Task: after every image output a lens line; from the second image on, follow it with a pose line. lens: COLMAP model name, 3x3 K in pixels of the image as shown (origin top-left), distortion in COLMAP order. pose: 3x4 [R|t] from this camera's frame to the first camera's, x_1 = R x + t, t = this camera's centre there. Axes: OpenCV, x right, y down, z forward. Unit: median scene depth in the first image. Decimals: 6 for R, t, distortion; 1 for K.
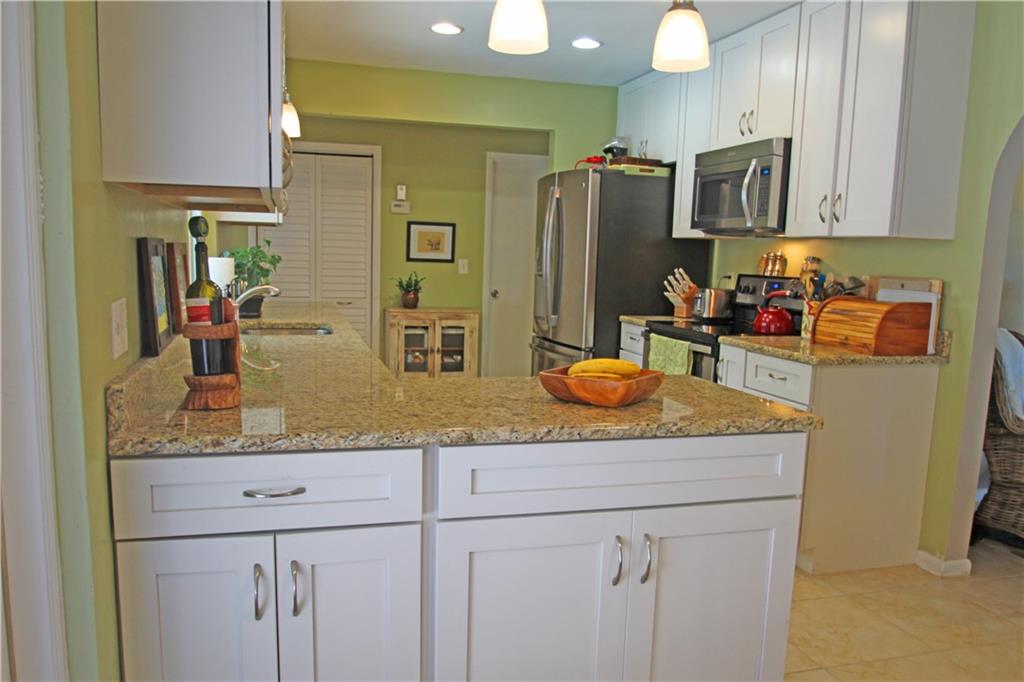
lens RADIAL K [[791.8, 0, 499.9], [0, 791.8, 371.6], [0, 0, 1]] dist [-0.053706, 0.014468]
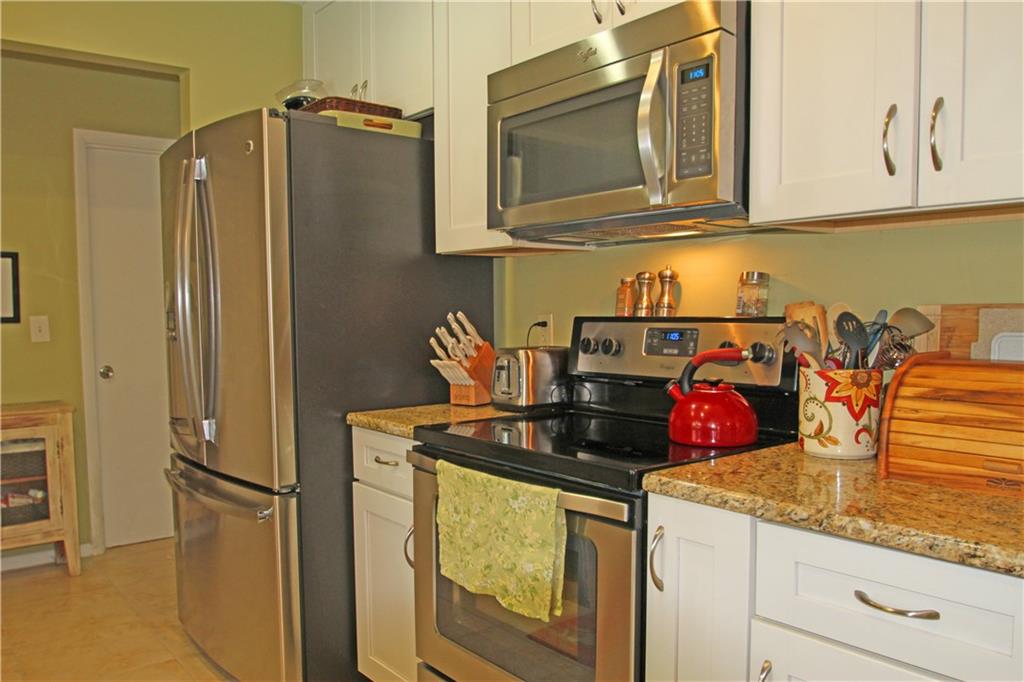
lens RADIAL K [[791.8, 0, 499.9], [0, 791.8, 371.6], [0, 0, 1]] dist [-0.053706, 0.014468]
pose [[0.917594, -0.066808, 0.391864, 0.048537], [0.092660, 0.994568, -0.047412, -0.064413], [-0.386568, 0.079815, 0.918801, 0.513632]]
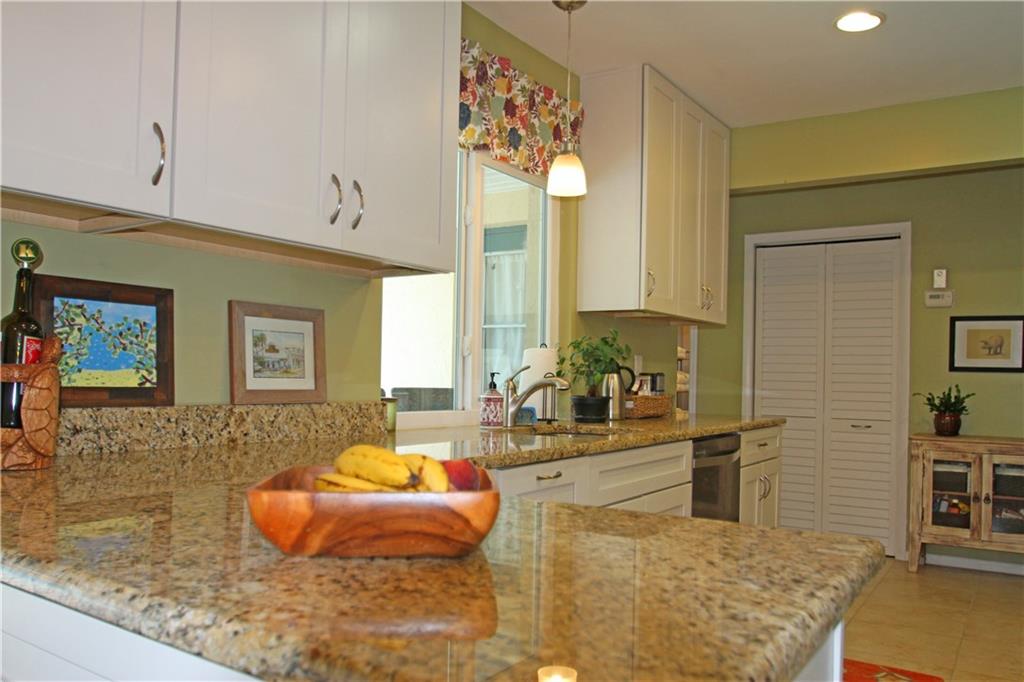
lens RADIAL K [[791.8, 0, 499.9], [0, 791.8, 371.6], [0, 0, 1]] dist [-0.053706, 0.014468]
pose [[0.646437, -0.022310, -0.762641, 0.219060], [-0.113345, 0.985673, -0.124910, -0.004854], [0.754501, 0.167188, 0.634646, 0.322729]]
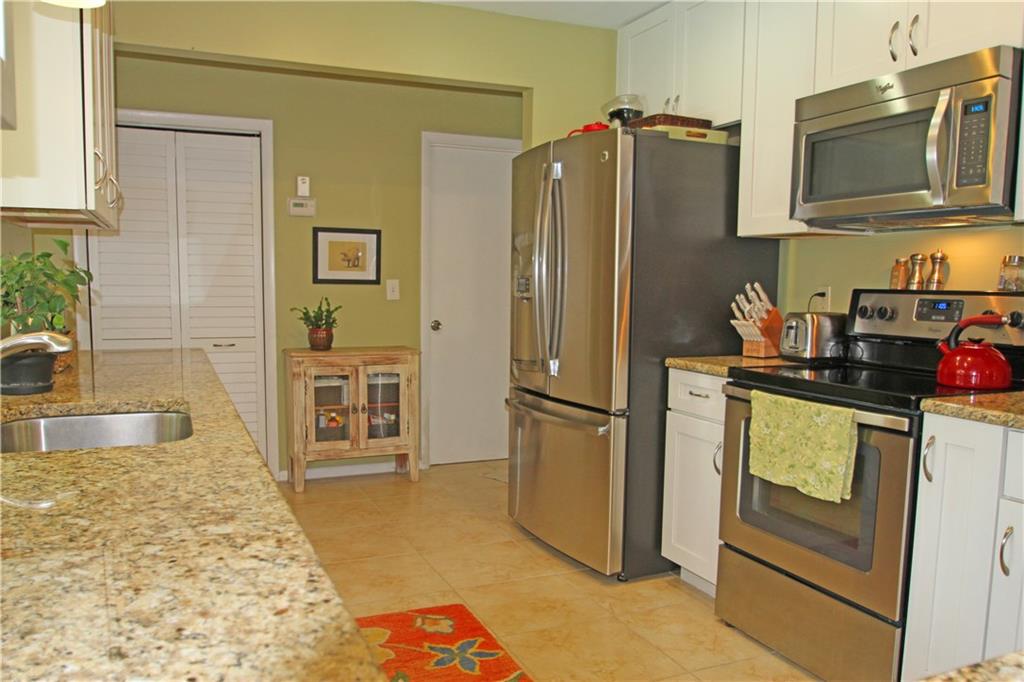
lens RADIAL K [[791.8, 0, 499.9], [0, 791.8, 371.6], [0, 0, 1]] dist [-0.053706, 0.014468]
pose [[0.990226, -0.034448, 0.135154, -0.069264], [0.038759, 0.998816, -0.029396, -0.046055], [-0.133981, 0.034347, 0.990388, 0.382869]]
